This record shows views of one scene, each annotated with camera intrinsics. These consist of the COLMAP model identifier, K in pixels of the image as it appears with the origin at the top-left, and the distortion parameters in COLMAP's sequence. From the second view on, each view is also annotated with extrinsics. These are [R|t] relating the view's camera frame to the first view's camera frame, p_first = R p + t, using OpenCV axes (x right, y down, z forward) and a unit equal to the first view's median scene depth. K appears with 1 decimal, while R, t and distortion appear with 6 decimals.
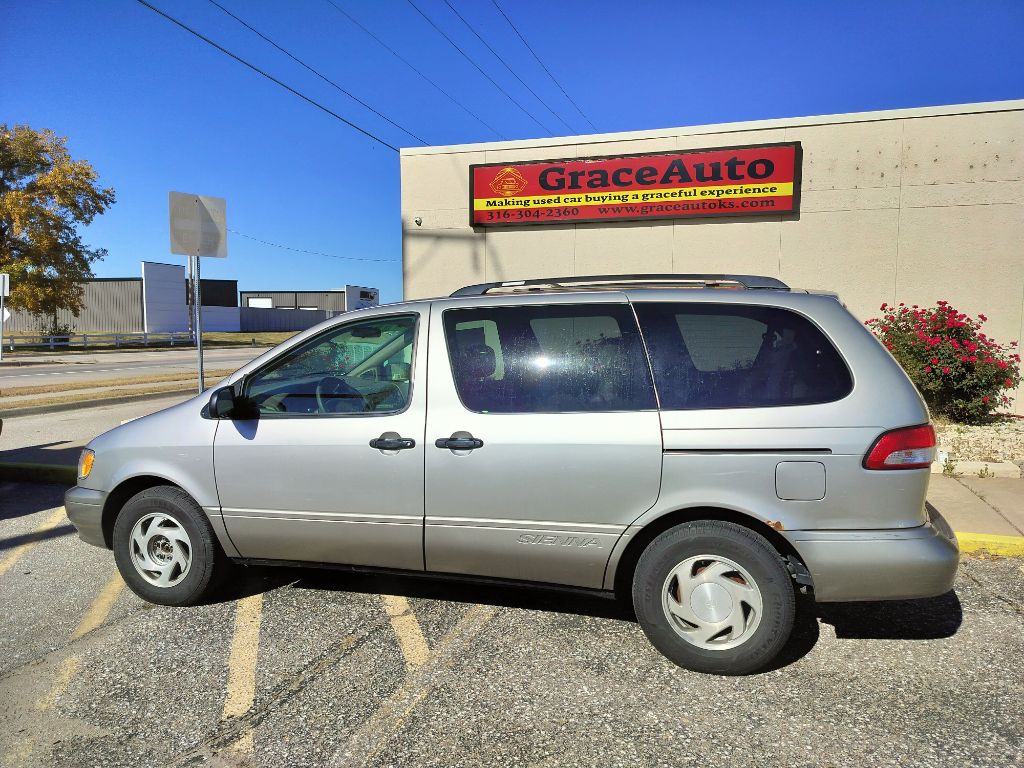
lens RADIAL K [[706.5, 0, 516.8], [0, 706.5, 383.3], [0, 0, 1]] dist [0.072803, -0.091703]
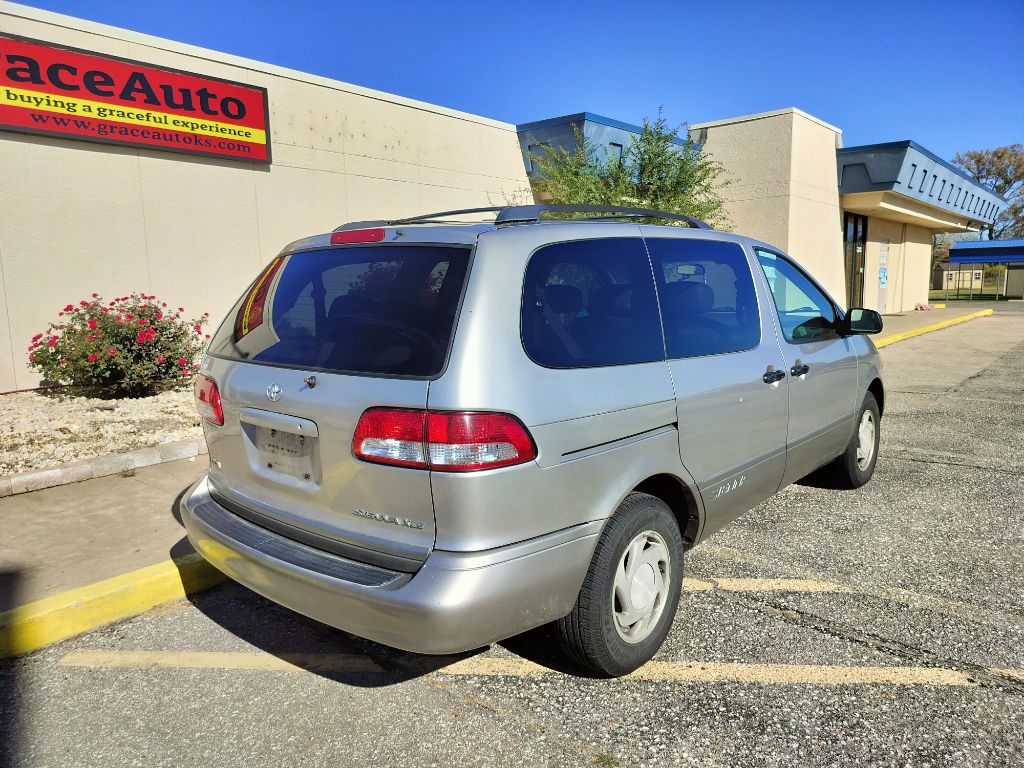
lens RADIAL K [[712.9, 0, 512.0], [0, 712.9, 384.0], [0, 0, 1]] dist [0.003865, -0.002995]
pose [[0.386431, -0.140257, 0.911592, -0.391233], [0.097172, 0.989060, 0.110985, -0.018834], [-0.917185, 0.045693, 0.395832, 0.322810]]
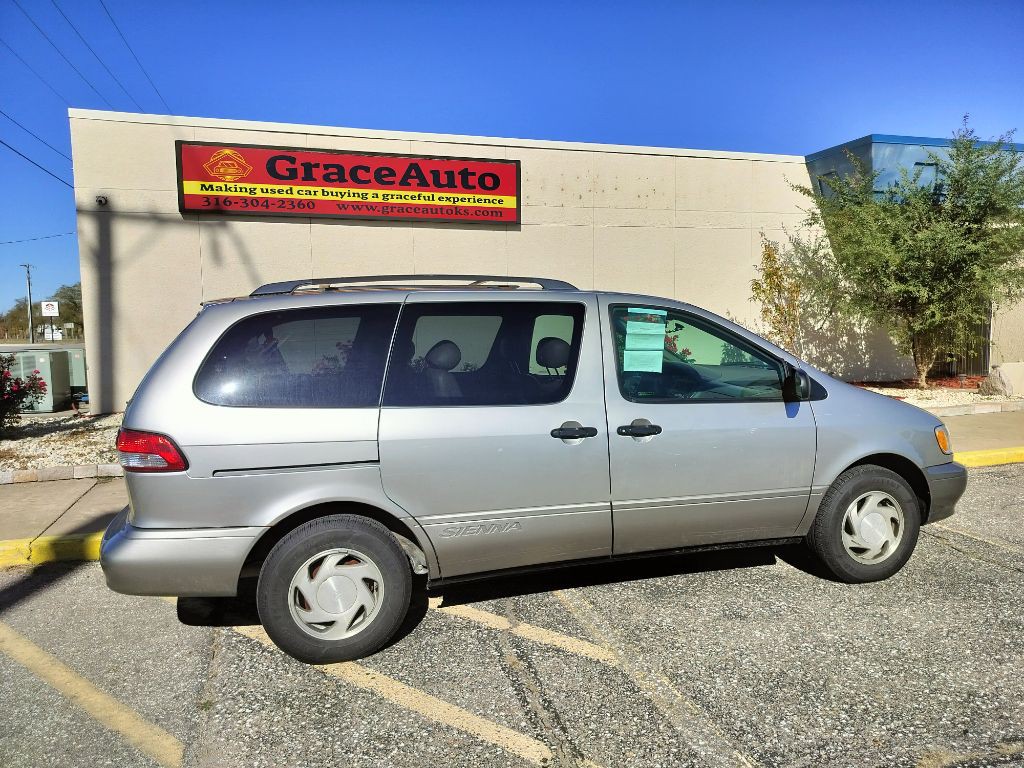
lens RADIAL K [[706.5, 0, 516.8], [0, 706.5, 383.3], [0, 0, 1]] dist [0.072803, -0.091703]
pose [[0.826275, -0.061838, 0.559862, -0.248620], [0.064799, 0.997792, 0.014575, -0.003588], [-0.559527, 0.024236, 0.828458, 0.077235]]
